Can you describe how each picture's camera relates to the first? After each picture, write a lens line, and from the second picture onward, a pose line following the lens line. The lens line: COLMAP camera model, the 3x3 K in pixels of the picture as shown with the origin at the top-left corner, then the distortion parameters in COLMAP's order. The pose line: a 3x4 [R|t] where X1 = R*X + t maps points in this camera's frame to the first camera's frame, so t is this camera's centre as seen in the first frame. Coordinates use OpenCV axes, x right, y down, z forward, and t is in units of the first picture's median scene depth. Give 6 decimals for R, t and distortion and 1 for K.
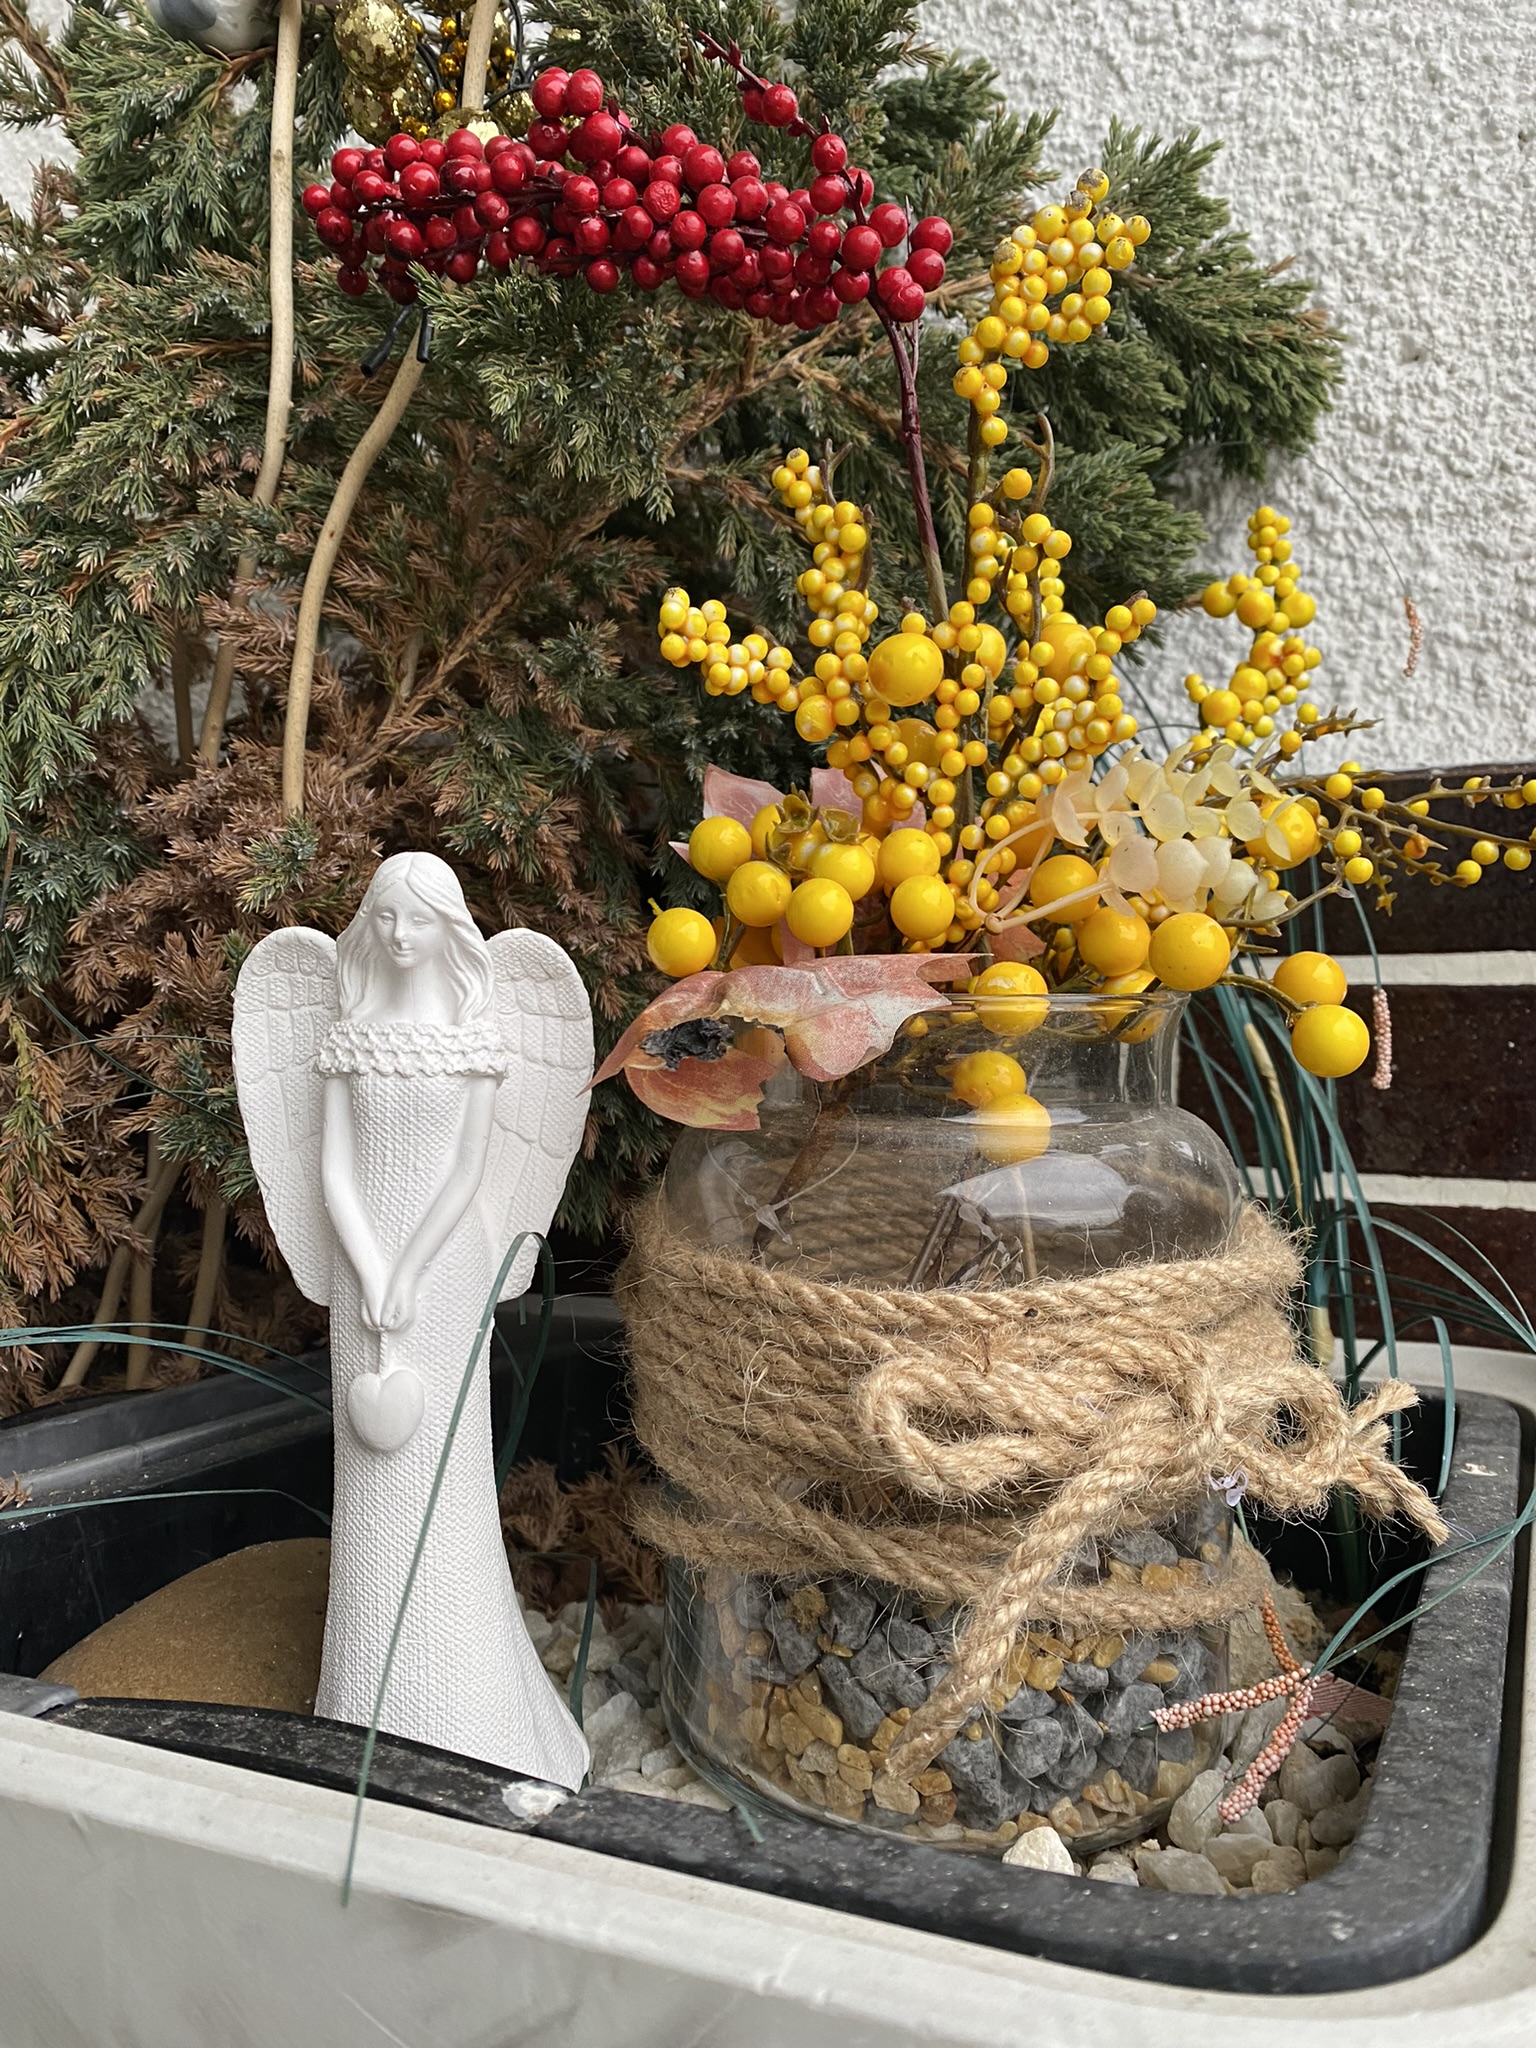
lens RADIAL K [[1533.7, 0, 778.7], [0, 1533.7, 1029.7], [0, 0, 1]] dist [0.018091, -0.022159]
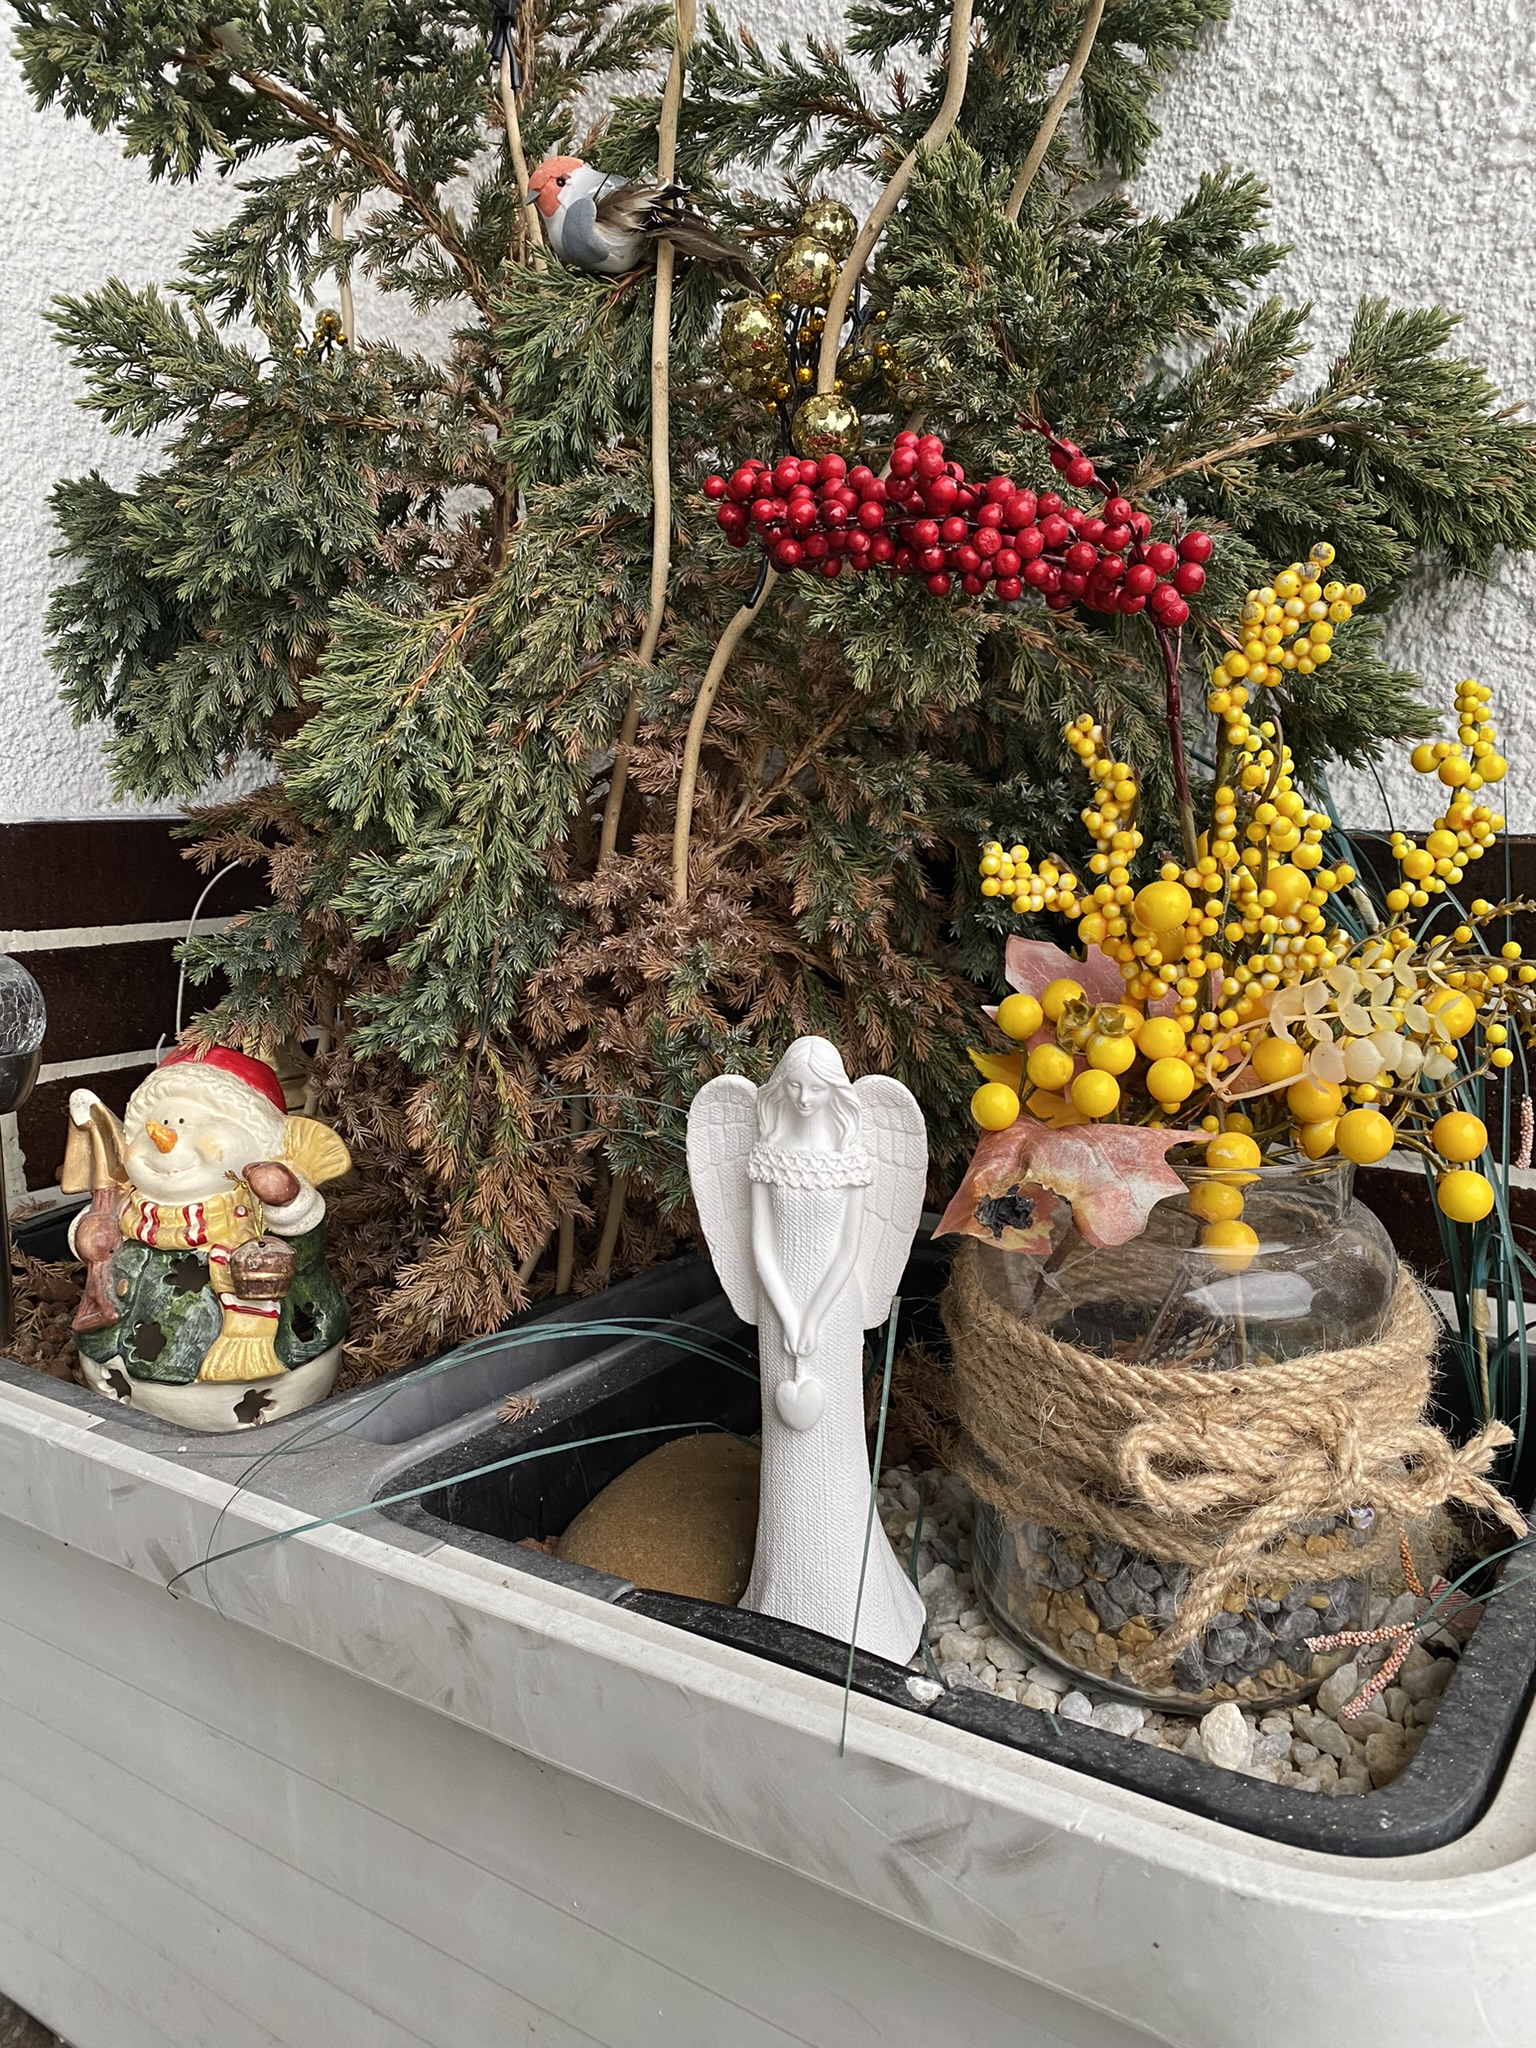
lens RADIAL K [[1533.7, 0, 776.4], [0, 1533.7, 1009.6], [0, 0, 1]] dist [0.018091, -0.022159]
pose [[0.988545, 0.016078, -0.150070, -0.051272], [0.010255, 0.984857, 0.173068, -0.380092], [0.150580, -0.172624, 0.973410, -0.399203]]
